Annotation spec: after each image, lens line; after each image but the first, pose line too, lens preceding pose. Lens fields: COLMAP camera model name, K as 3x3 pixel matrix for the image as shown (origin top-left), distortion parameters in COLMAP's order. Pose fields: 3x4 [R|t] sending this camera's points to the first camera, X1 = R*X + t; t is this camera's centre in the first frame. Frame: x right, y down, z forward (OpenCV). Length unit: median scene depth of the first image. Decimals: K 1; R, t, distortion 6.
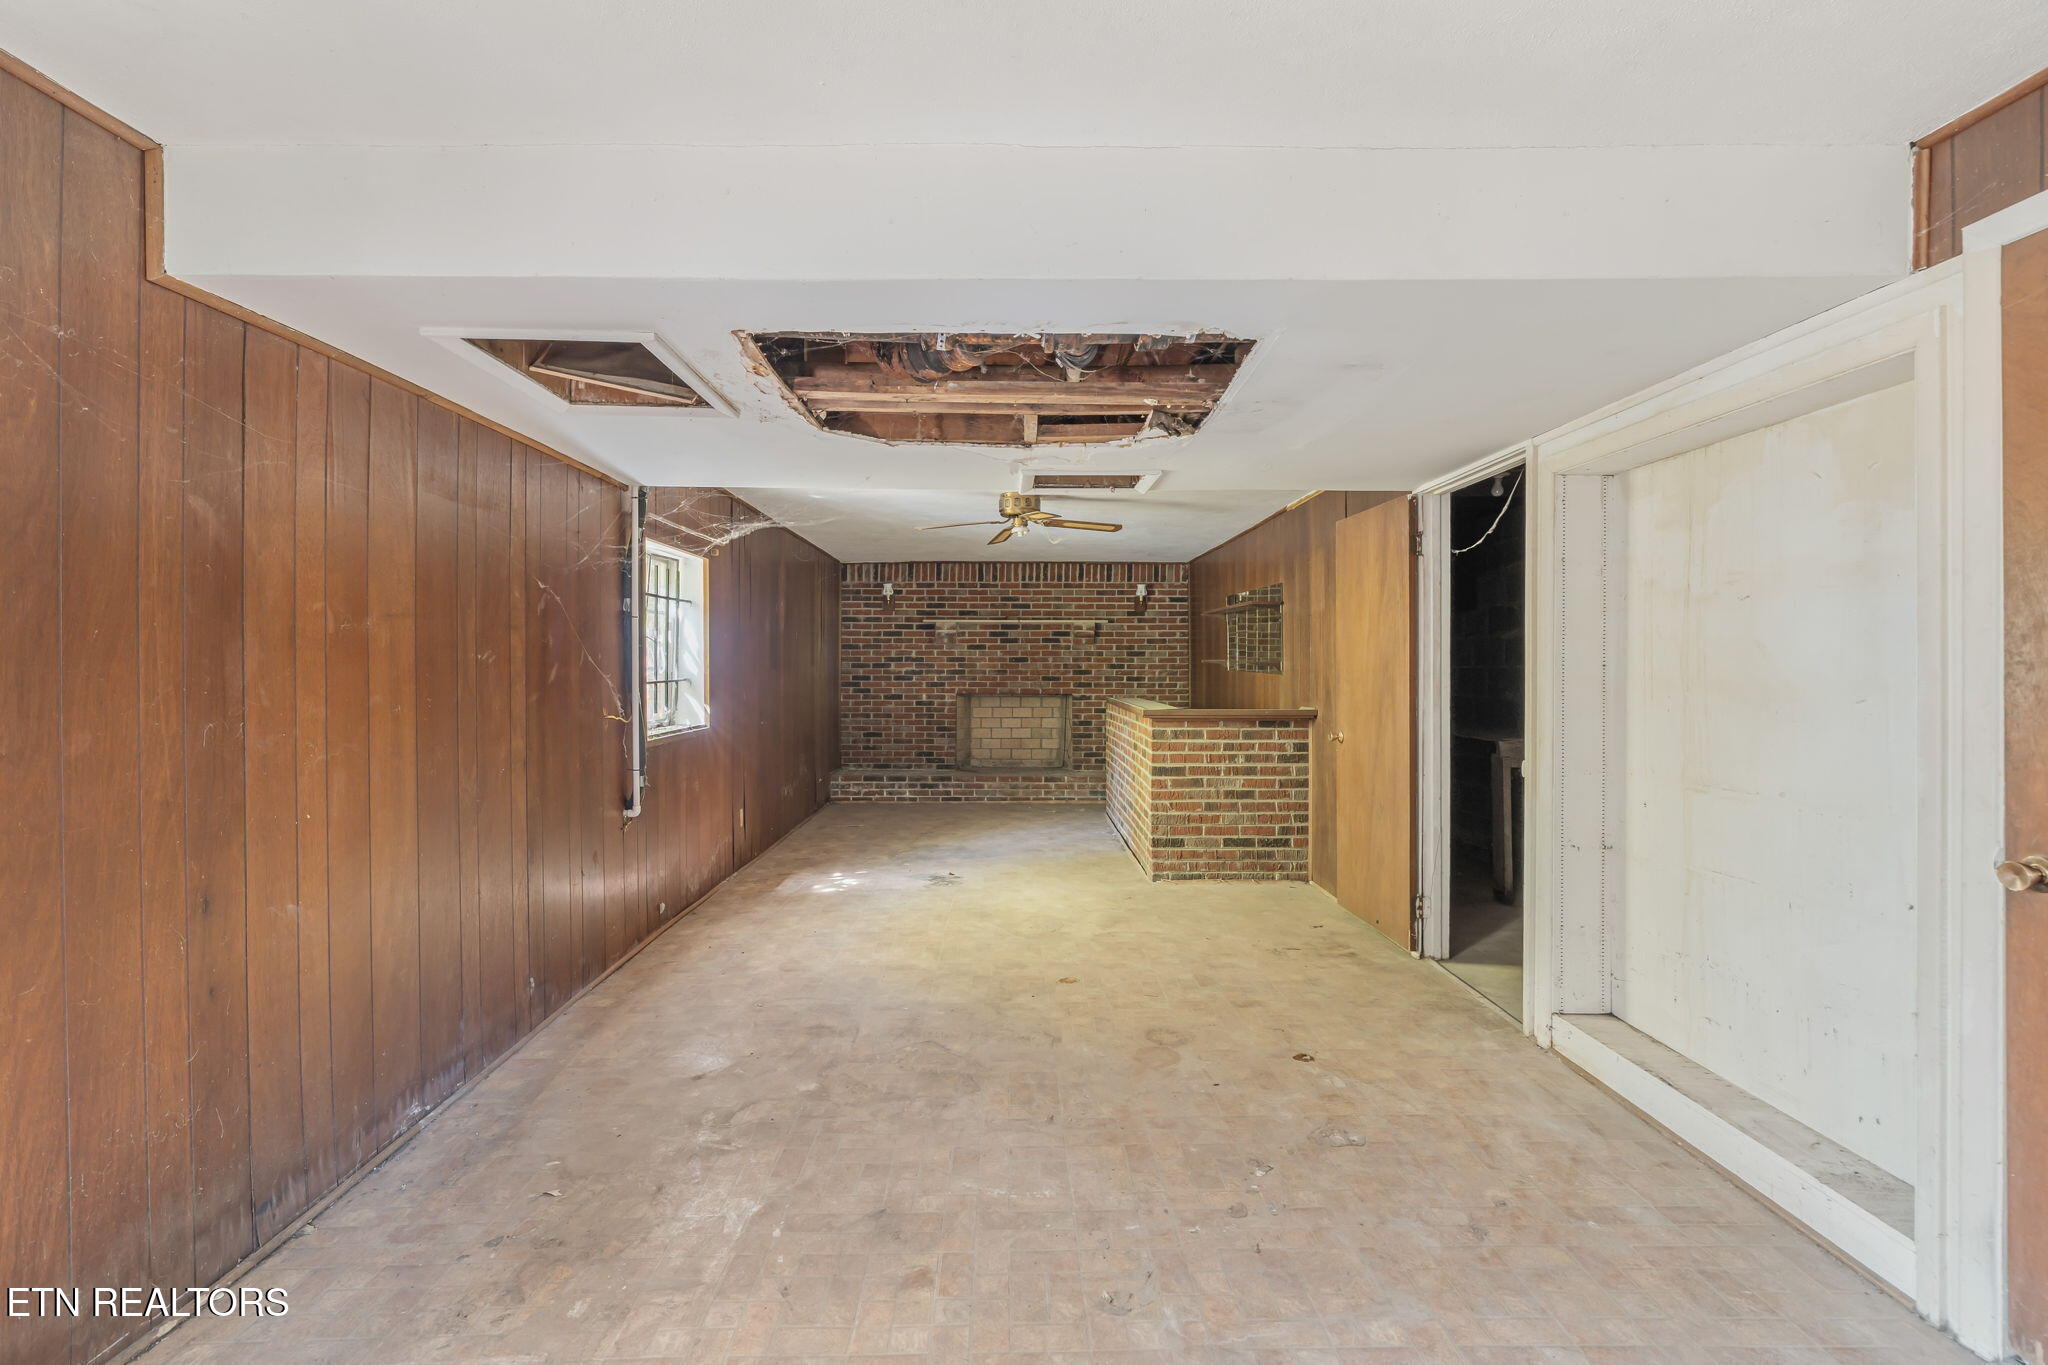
lens RADIAL K [[930.2, 0, 1003.1], [0, 930.2, 672.9], [0, 0, 1]] dist [-0.003145, 0.000305]
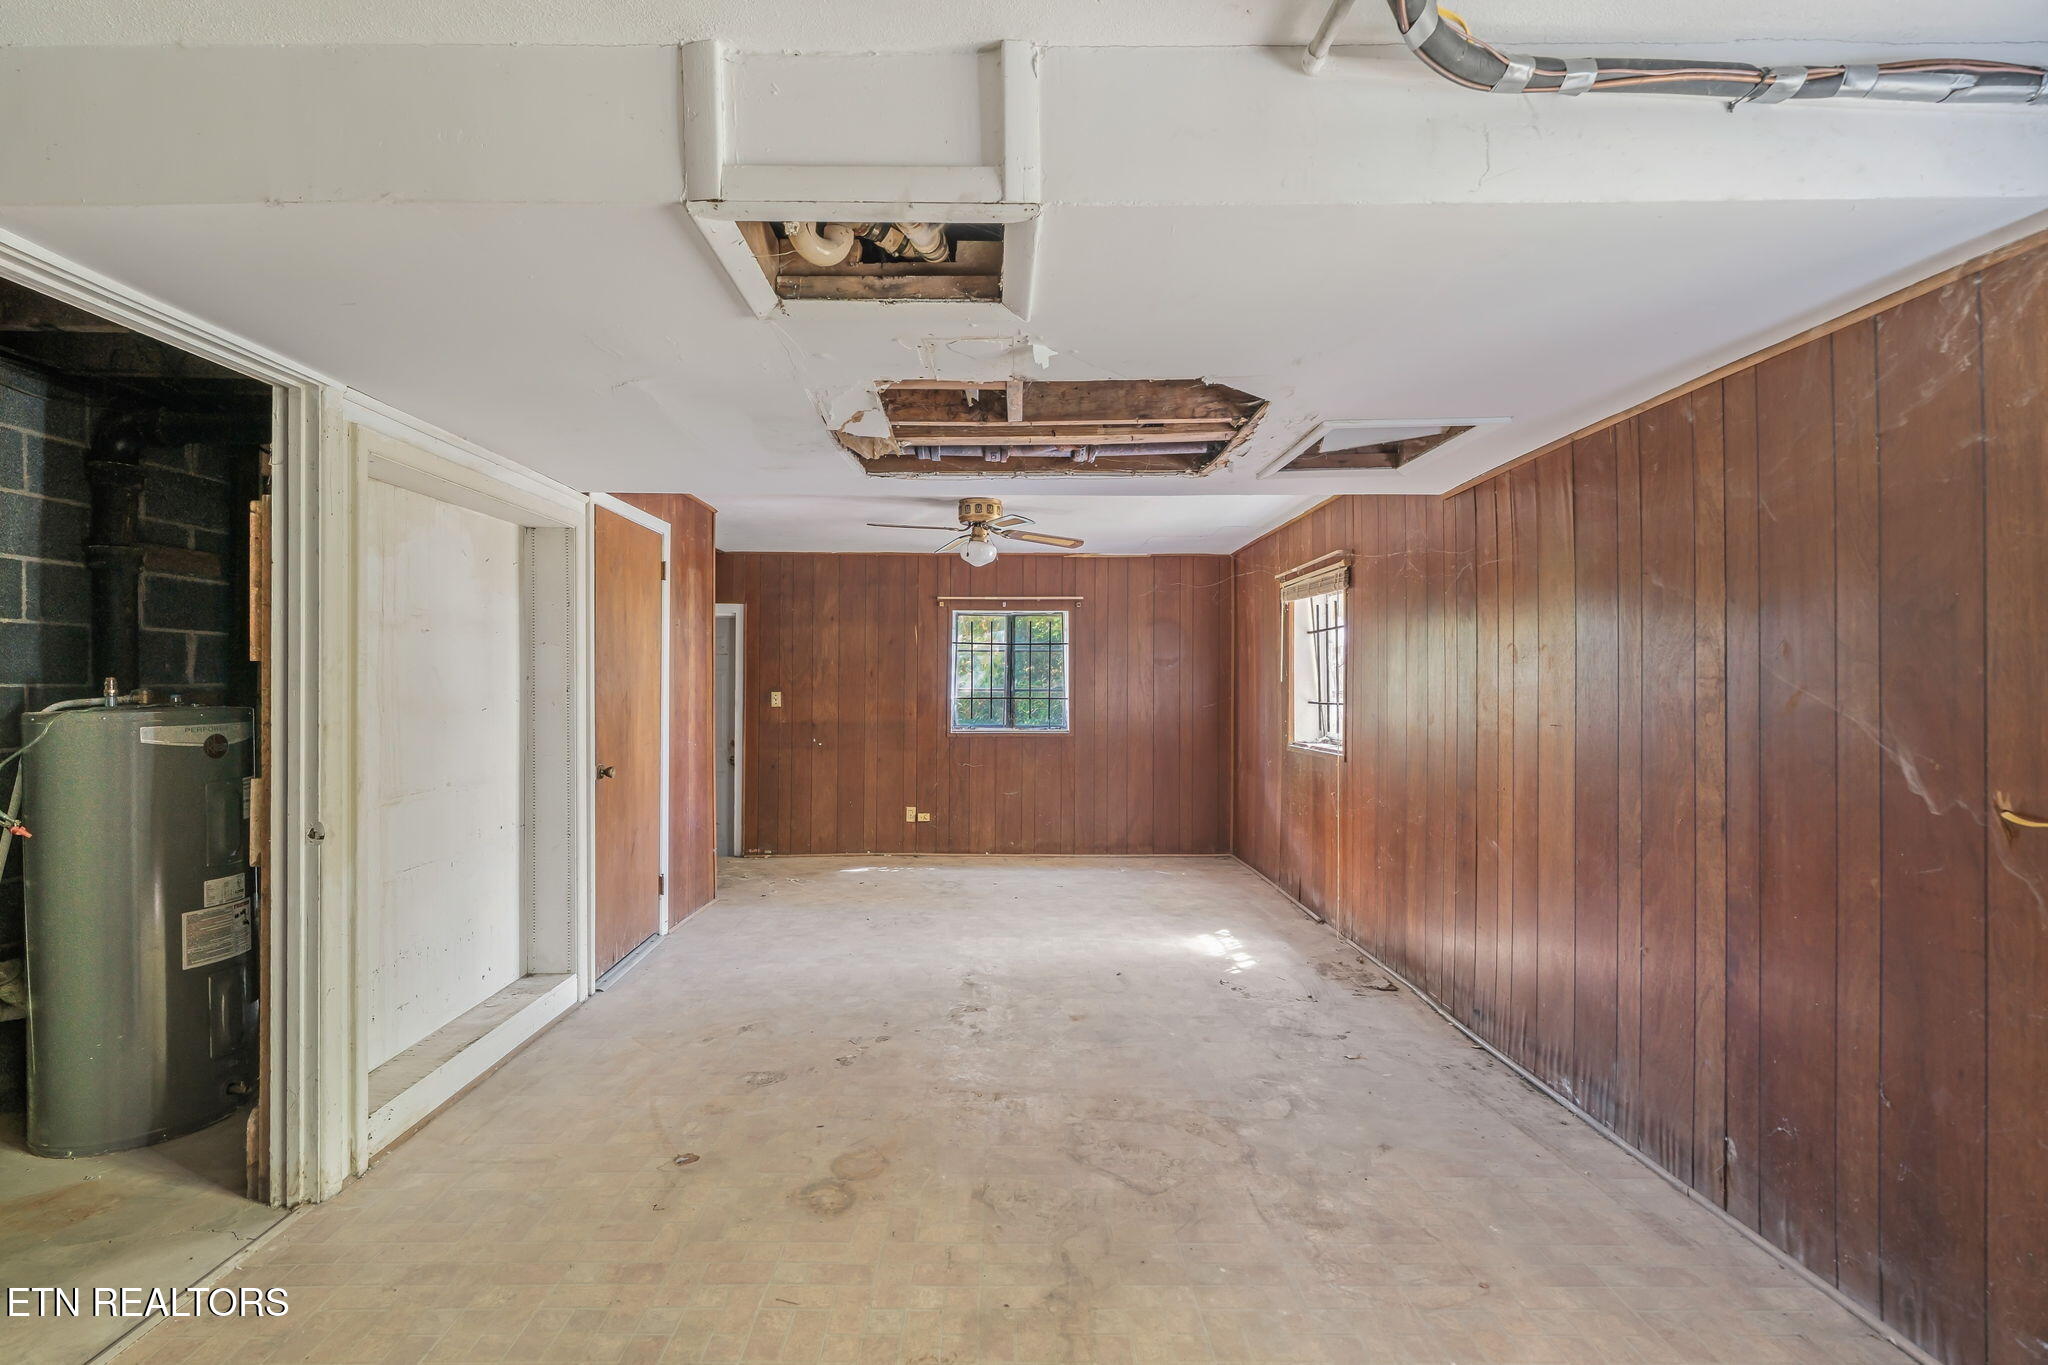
lens RADIAL K [[930.2, 0, 1003.1], [0, 930.2, 672.9], [0, 0, 1]] dist [-0.003145, 0.000305]
pose [[-0.999971, -0.000686, -0.007610, 0.048760], [-0.000681, 1.000000, -0.000648, -0.022577], [0.007610, -0.000643, -0.999971, 1.948139]]
